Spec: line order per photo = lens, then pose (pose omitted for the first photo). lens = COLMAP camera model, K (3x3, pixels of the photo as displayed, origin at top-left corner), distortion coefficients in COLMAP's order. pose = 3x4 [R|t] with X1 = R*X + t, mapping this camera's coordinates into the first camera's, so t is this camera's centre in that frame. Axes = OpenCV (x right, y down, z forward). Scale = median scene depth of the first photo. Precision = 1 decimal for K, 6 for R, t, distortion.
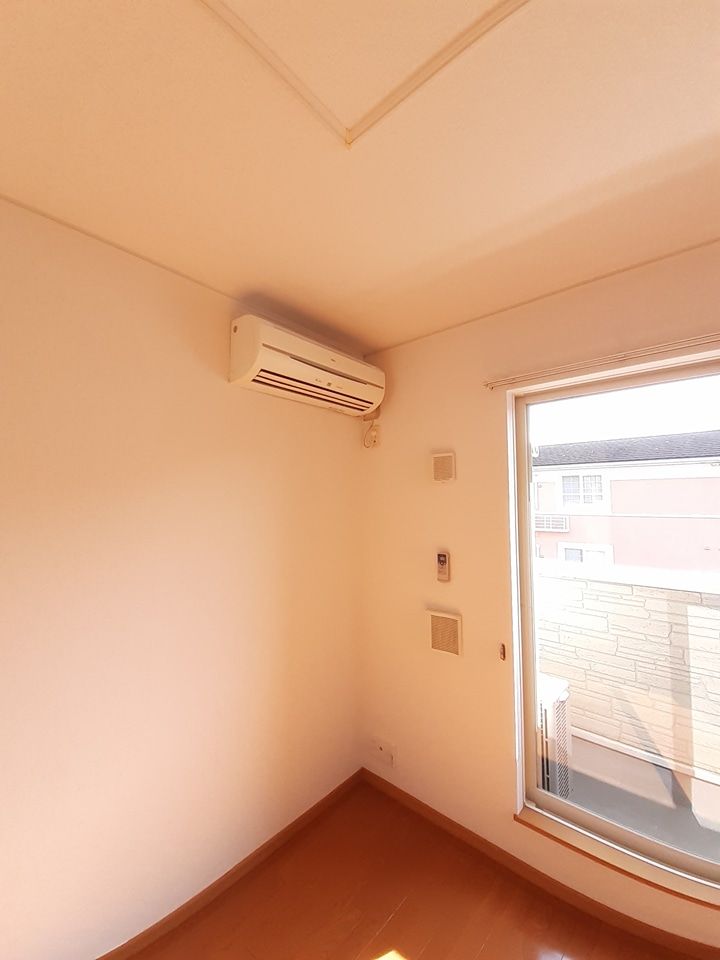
lens RADIAL K [[387.4, 0, 363.4], [0, 387.4, 475.7], [0, 0, 1]] dist [0.001776, 0.000039]
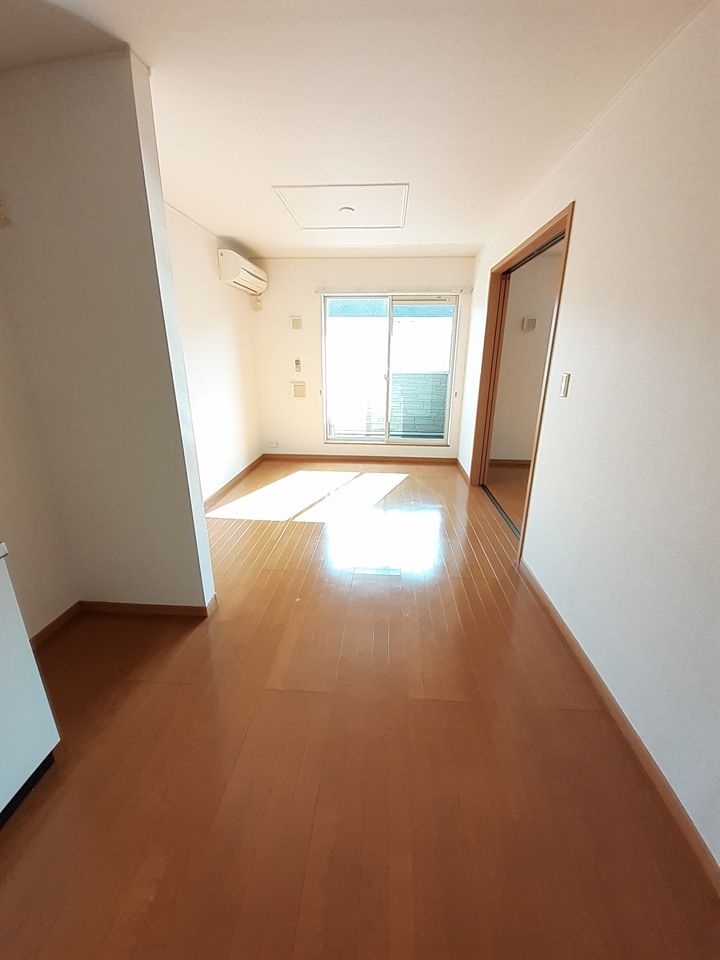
lens RADIAL K [[387.4, 0, 357.4], [0, 387.4, 479.7], [0, 0, 1]] dist [0.001776, 0.000039]
pose [[0.808632, -0.176060, 0.561353, -1.053669], [-0.048420, 0.931017, 0.361749, -0.008325], [-0.586319, -0.319703, 0.744325, -1.394205]]
